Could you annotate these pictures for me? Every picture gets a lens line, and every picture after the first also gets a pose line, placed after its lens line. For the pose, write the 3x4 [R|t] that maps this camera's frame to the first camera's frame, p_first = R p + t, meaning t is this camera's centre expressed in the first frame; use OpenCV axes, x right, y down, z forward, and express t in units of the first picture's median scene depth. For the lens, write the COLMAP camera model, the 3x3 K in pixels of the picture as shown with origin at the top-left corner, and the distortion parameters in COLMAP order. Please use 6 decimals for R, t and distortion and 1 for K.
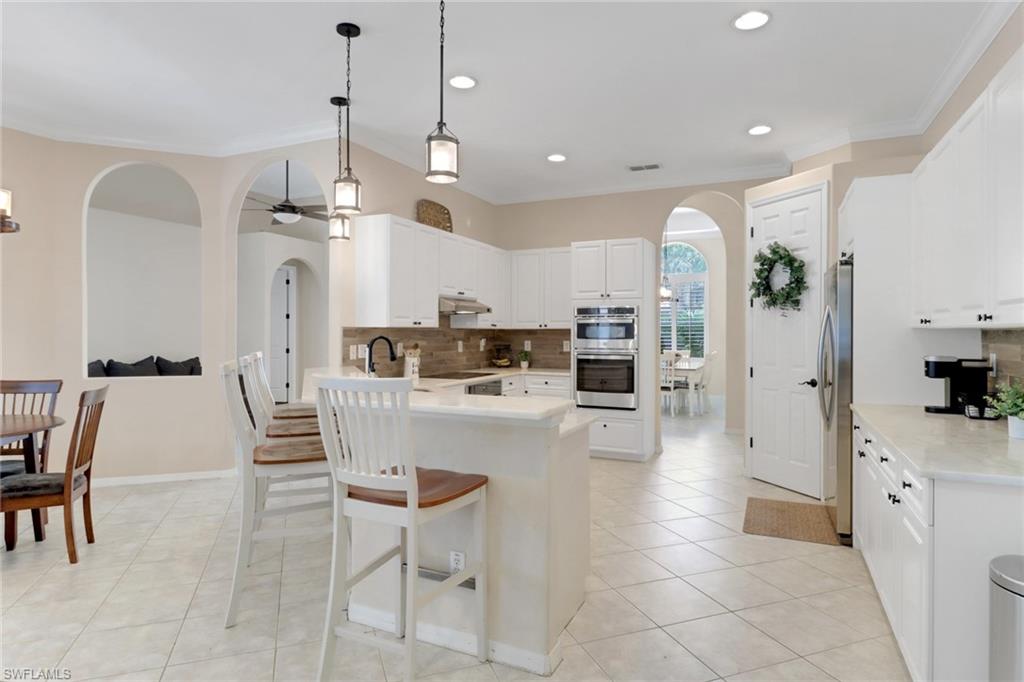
lens RADIAL K [[566.9, 0, 512.8], [0, 566.9, 339.0], [0, 0, 1]] dist [0.001438, 0.001286]
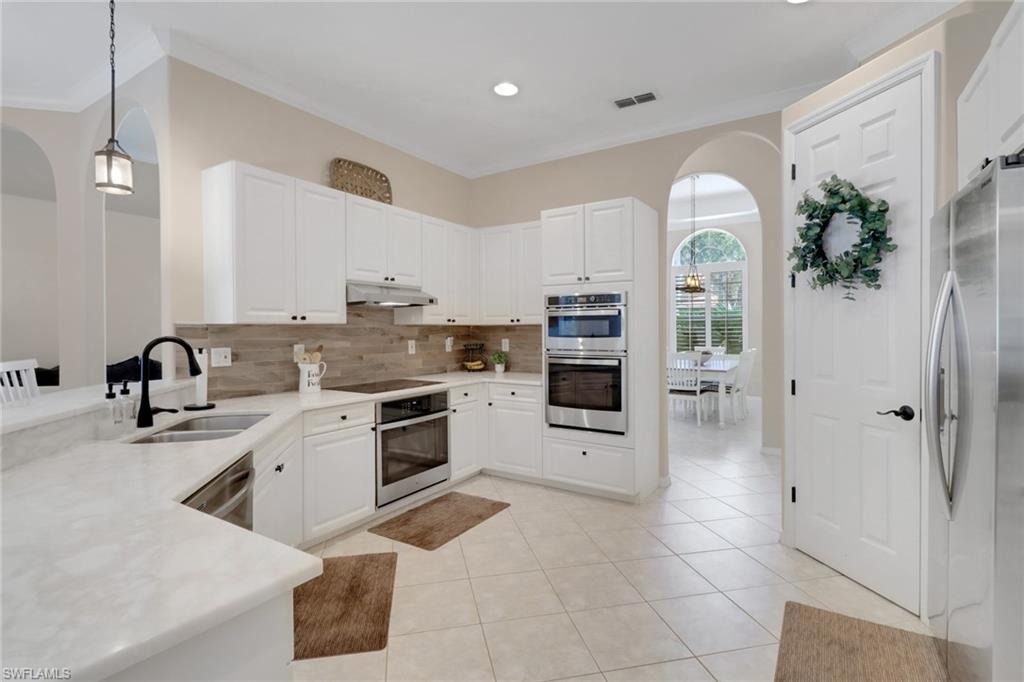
lens RADIAL K [[489.4, 0, 508.2], [0, 489.4, 337.8], [0, 0, 1]] dist [0.010861, -0.007745]
pose [[0.990272, -0.006275, -0.139003, 0.155974], [0.007270, 0.999951, 0.006648, -0.004013], [0.138954, -0.007594, 0.990270, 0.352495]]
